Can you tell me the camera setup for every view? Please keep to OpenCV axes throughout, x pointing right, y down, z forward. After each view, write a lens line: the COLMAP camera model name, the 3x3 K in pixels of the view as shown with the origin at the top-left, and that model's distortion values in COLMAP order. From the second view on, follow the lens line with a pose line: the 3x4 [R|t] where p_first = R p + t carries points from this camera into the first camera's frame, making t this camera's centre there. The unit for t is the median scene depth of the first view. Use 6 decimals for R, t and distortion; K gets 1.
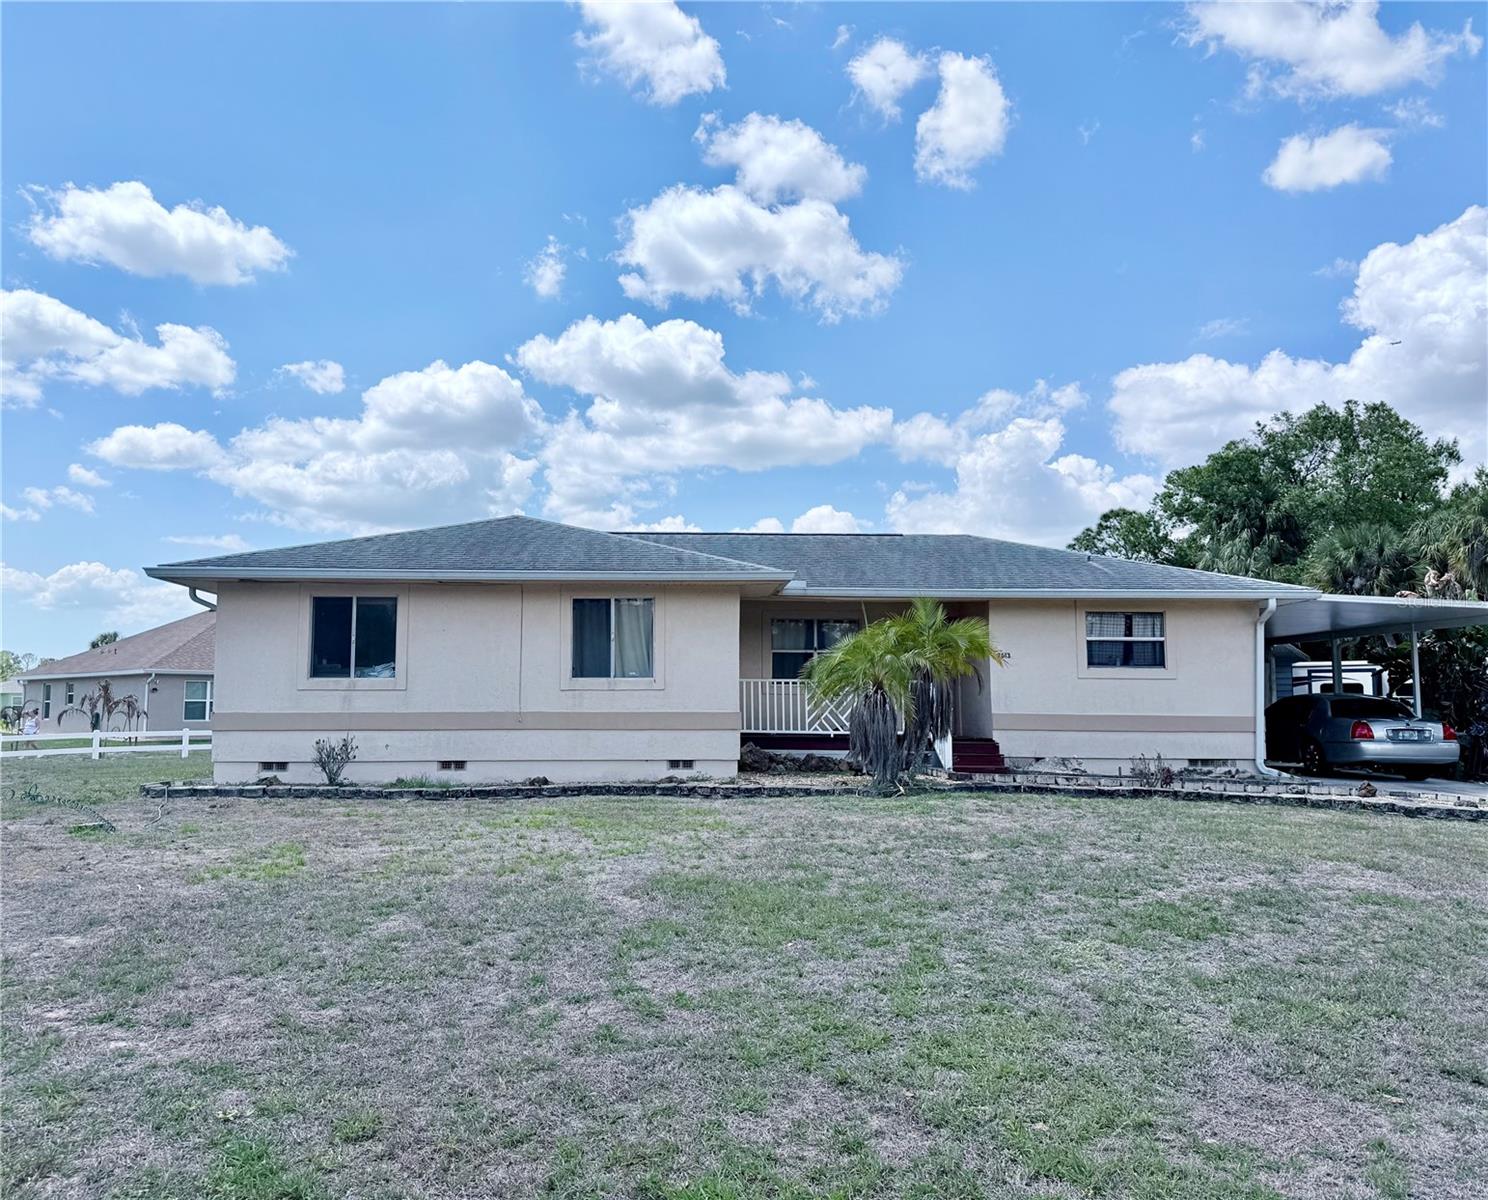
lens RADIAL K [[1117.2, 0, 739.1], [0, 1117.2, 603.9], [0, 0, 1]] dist [0.159794, -0.283319]
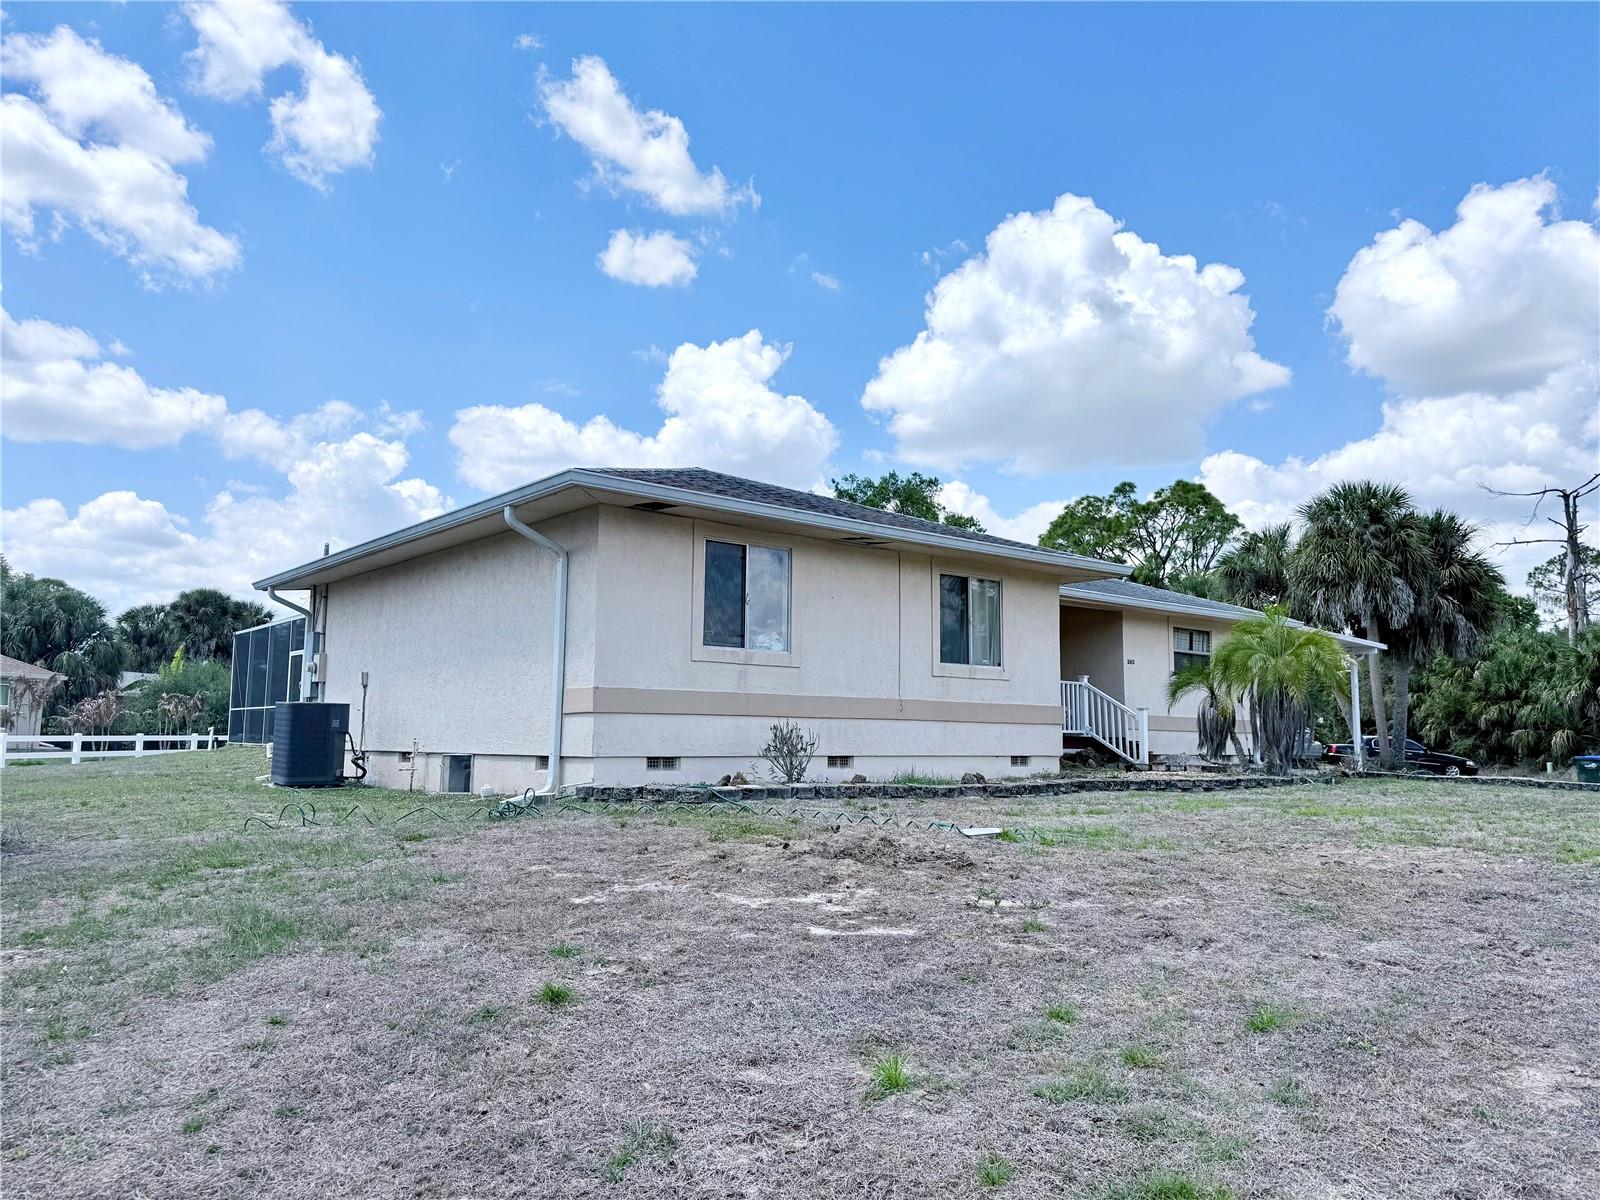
lens RADIAL K [[1088.9, 0, 800.0], [0, 1088.9, 600.0], [0, 0, 1]] dist [0.042391, -0.022634]
pose [[0.803555, 0.081403, 0.589638, -0.646780], [-0.066764, 0.996679, -0.046612, 0.055392], [-0.591475, -0.001912, 0.806321, 0.322847]]
